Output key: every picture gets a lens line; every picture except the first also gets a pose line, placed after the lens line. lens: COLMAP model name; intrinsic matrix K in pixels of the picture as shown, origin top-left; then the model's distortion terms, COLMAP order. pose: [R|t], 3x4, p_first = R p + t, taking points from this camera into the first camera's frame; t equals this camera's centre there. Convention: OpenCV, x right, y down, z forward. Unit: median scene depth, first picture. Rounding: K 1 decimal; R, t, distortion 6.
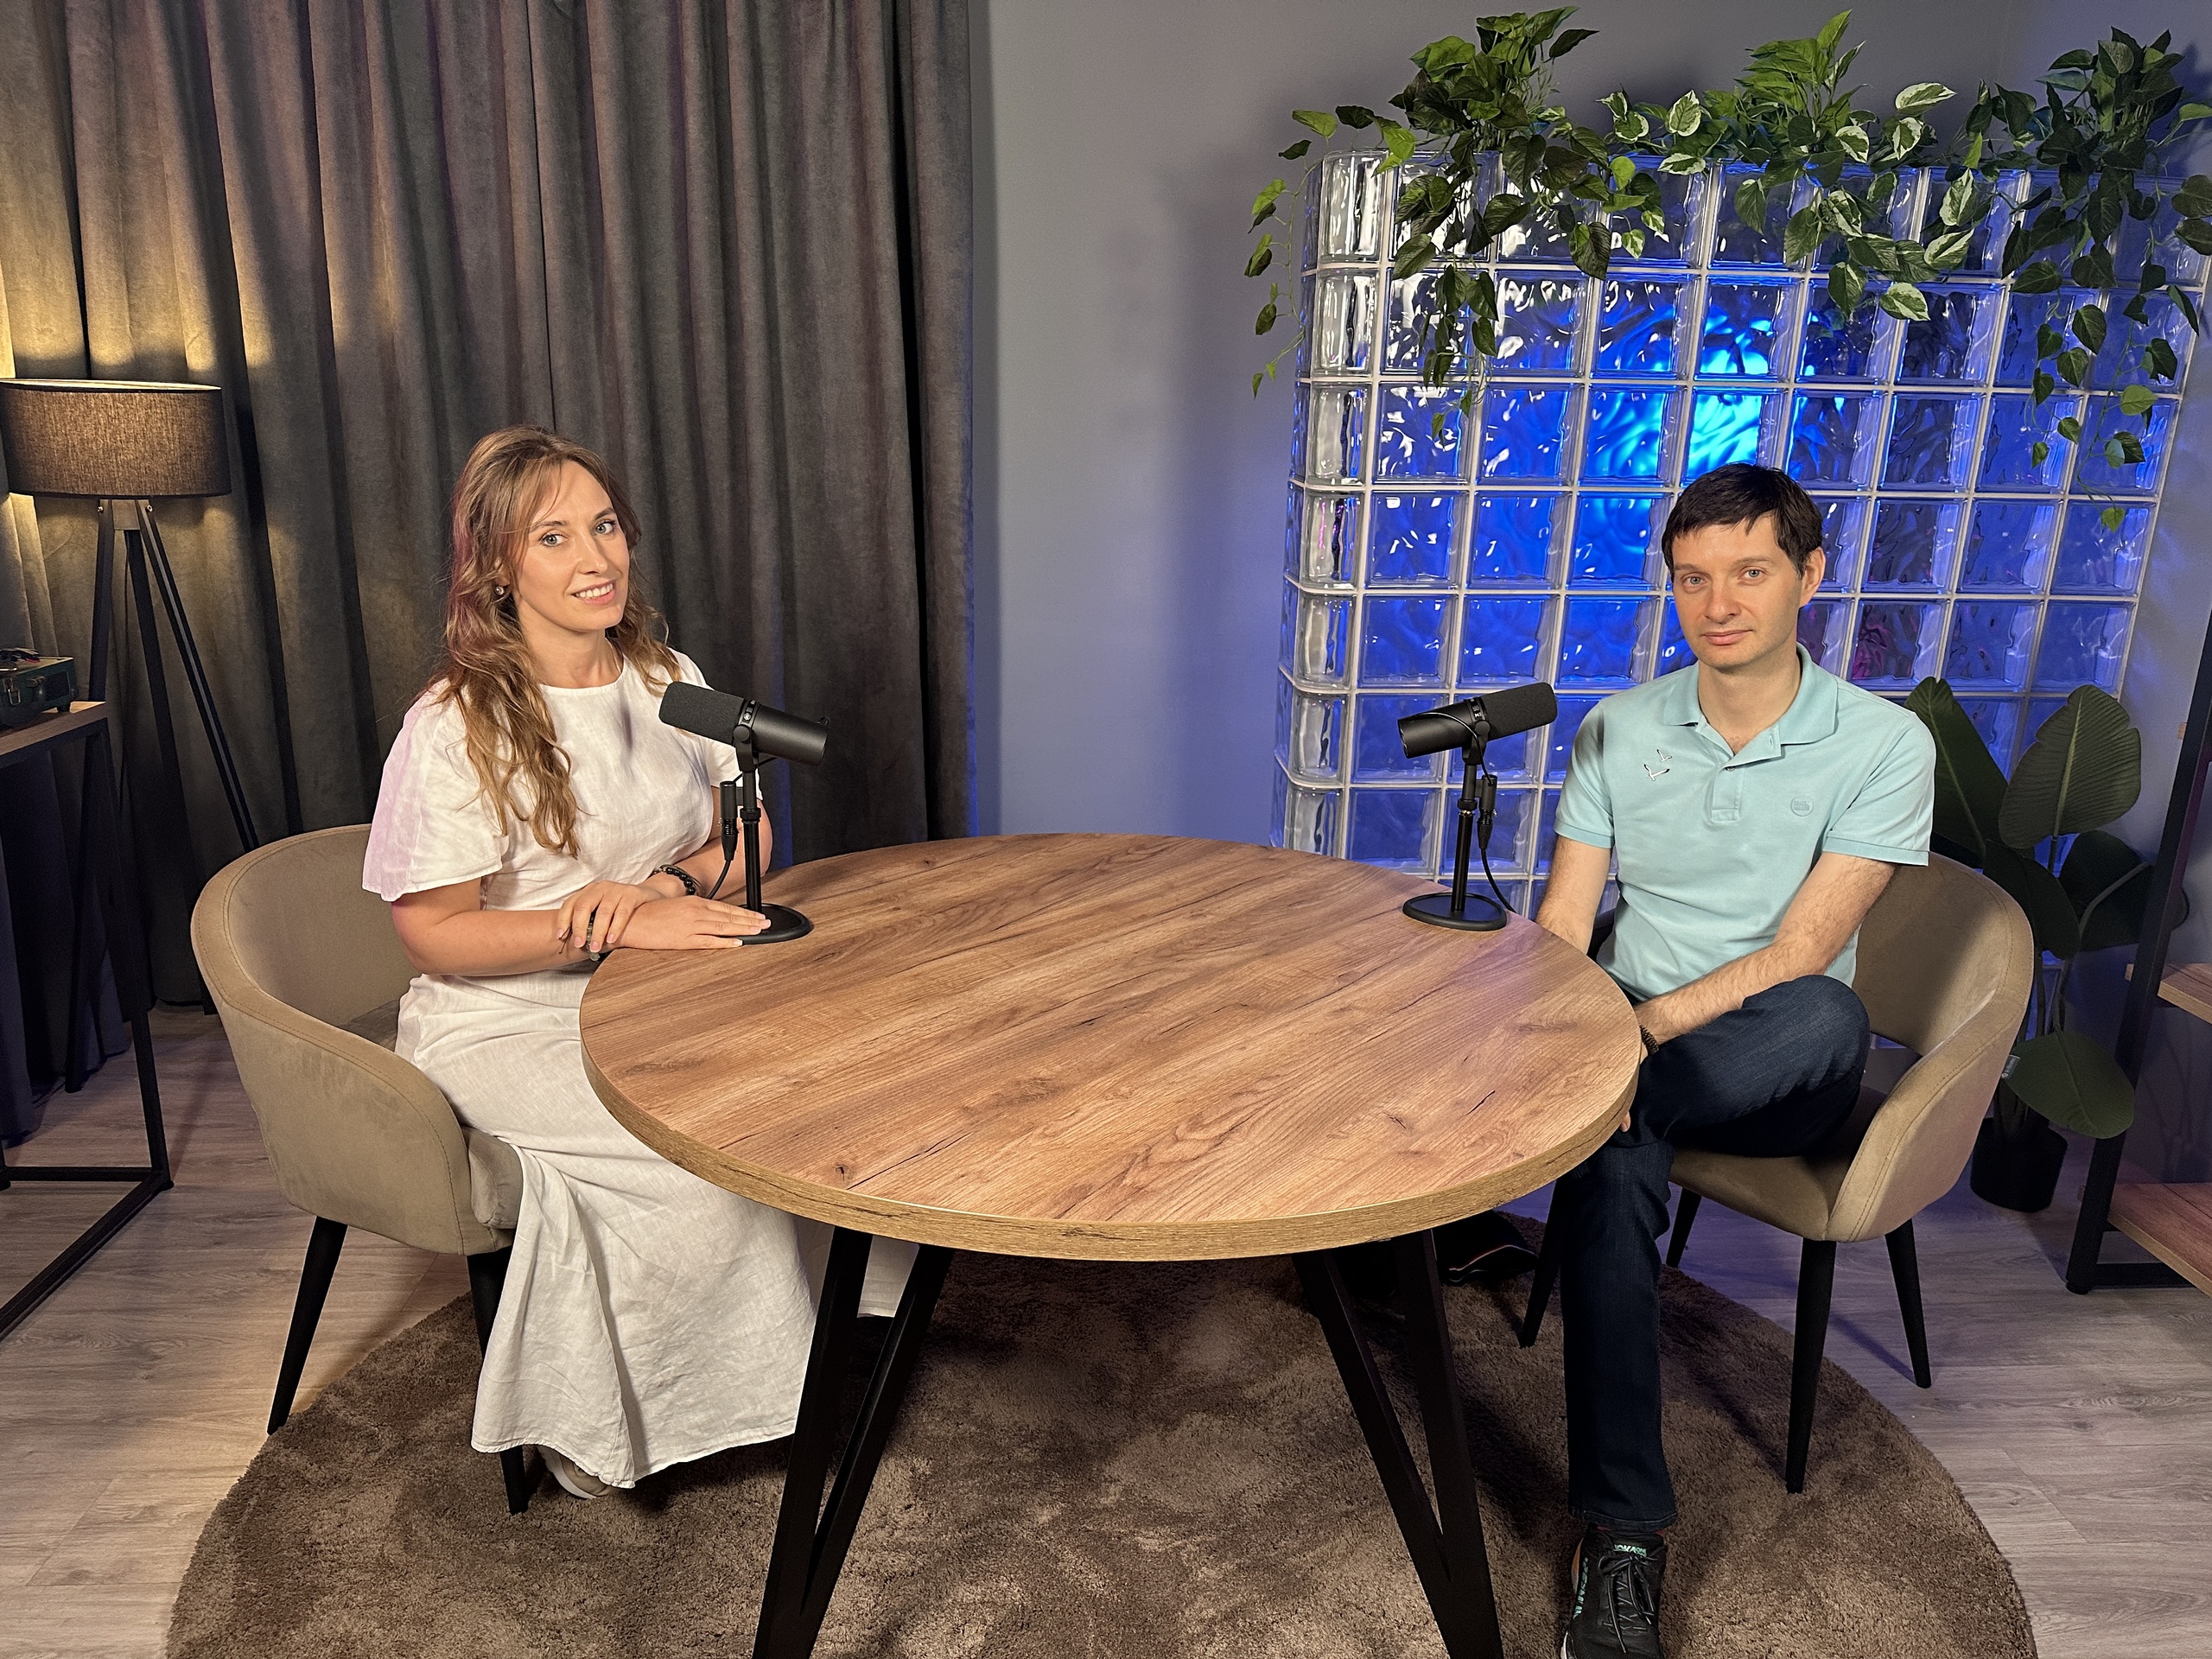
lens RADIAL K [[1612.9, 0, 1101.4], [0, 1612.9, 837.8], [0, 0, 1]] dist [0.025075, -0.020842]
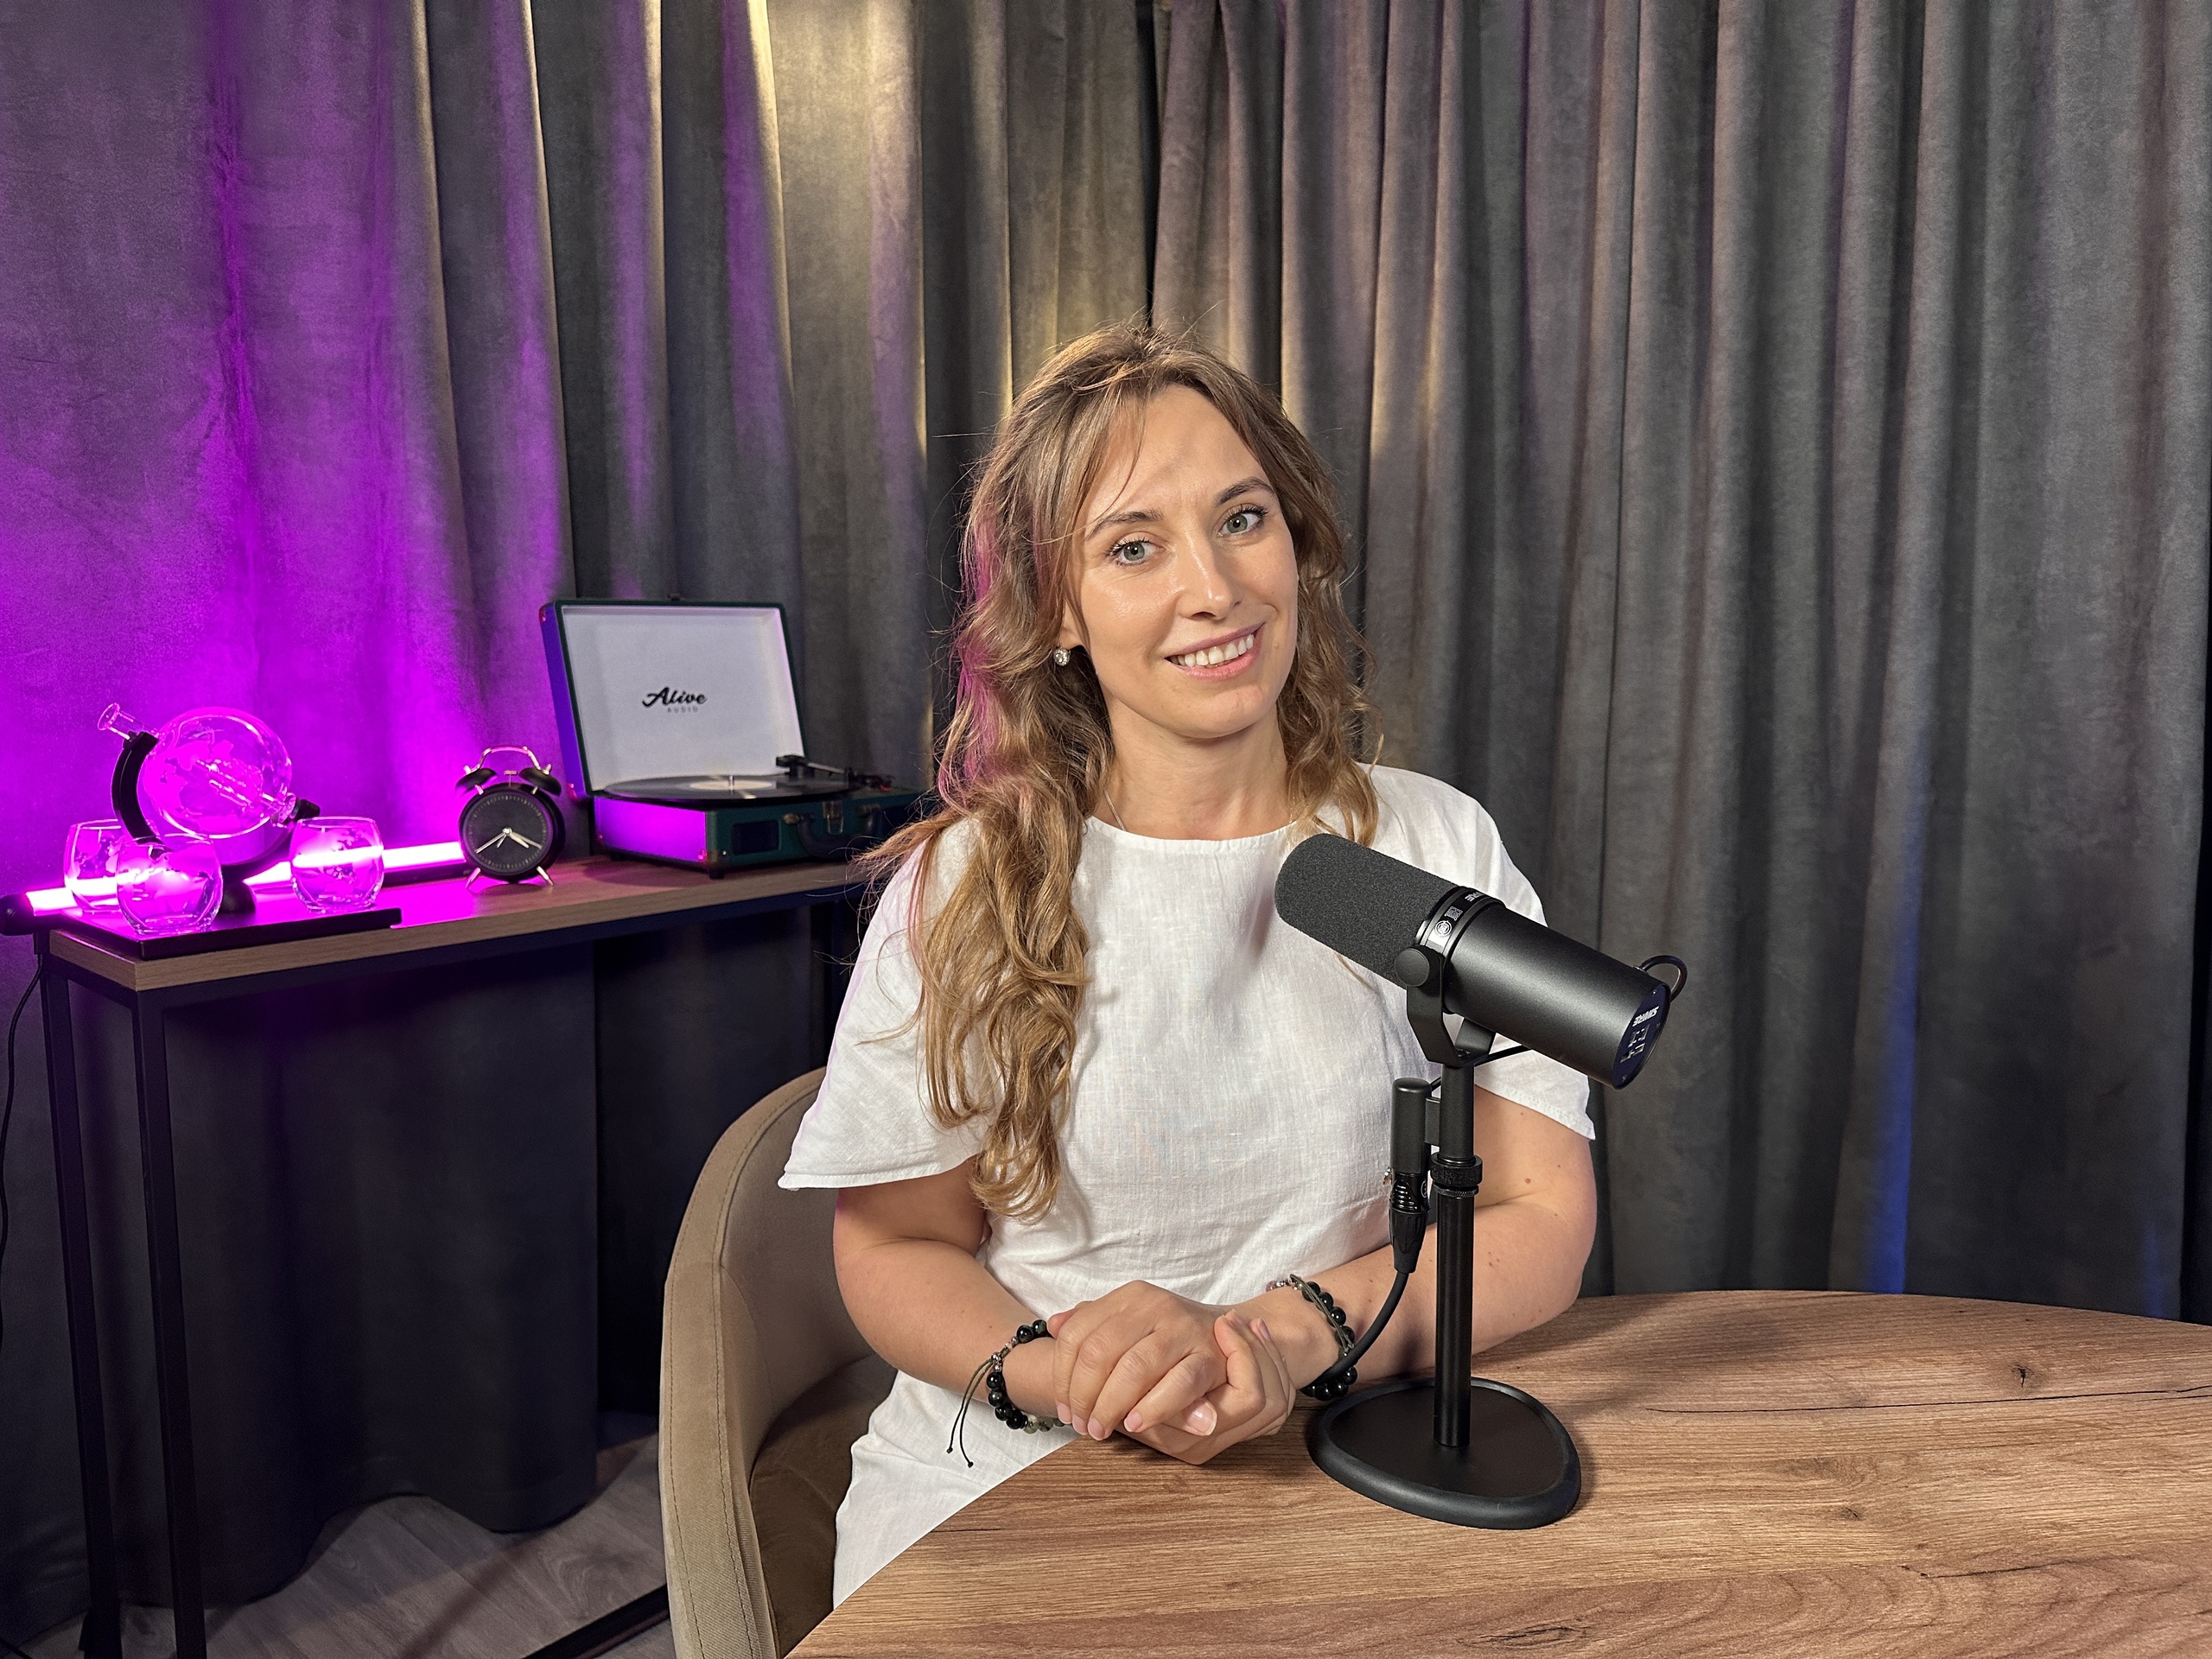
lens RADIAL K [[1612.9, 0, 1116.8], [0, 1612.9, 818.1], [0, 0, 1]] dist [0.025075, -0.020842]
pose [[0.723020, 0.055876, -0.688564, -0.000713], [-0.161066, 0.982889, -0.089366, -0.032754], [0.671788, 0.175518, 0.719649, 0.371168]]
